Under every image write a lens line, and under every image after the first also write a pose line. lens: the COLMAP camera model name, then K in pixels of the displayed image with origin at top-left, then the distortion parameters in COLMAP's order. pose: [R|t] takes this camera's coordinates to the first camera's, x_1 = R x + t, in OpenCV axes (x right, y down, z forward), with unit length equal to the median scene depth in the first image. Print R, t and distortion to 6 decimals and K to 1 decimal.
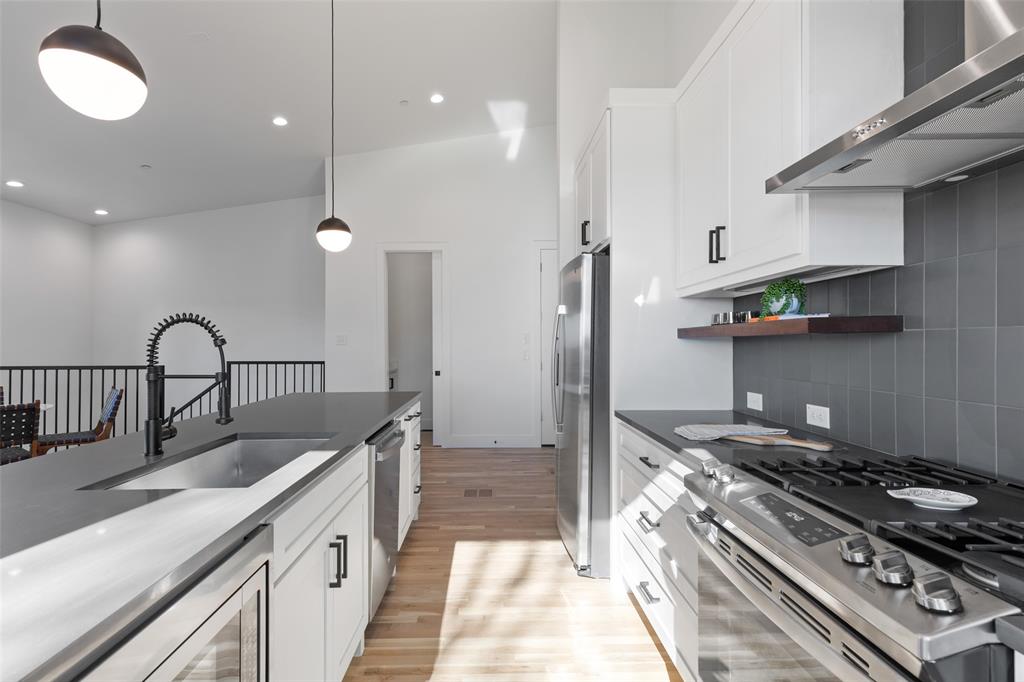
lens RADIAL K [[465.0, 0, 502.8], [0, 465.0, 342.1], [0, 0, 1]] dist [0.004657, -0.000773]
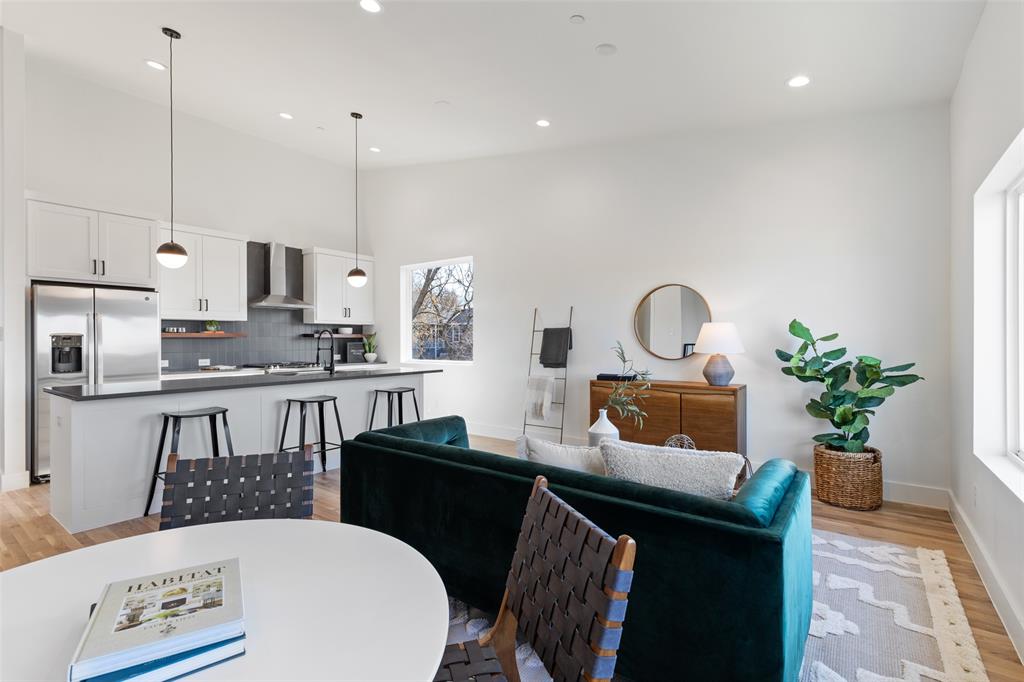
lens RADIAL K [[465.0, 0, 510.1], [0, 465.0, 339.6], [0, 0, 1]] dist [0.004657, -0.000773]
pose [[-0.788646, 0.001586, 0.614846, -2.210615], [-0.000164, 0.999996, -0.002790, 0.007776], [-0.614848, -0.002301, -0.788643, 1.663242]]
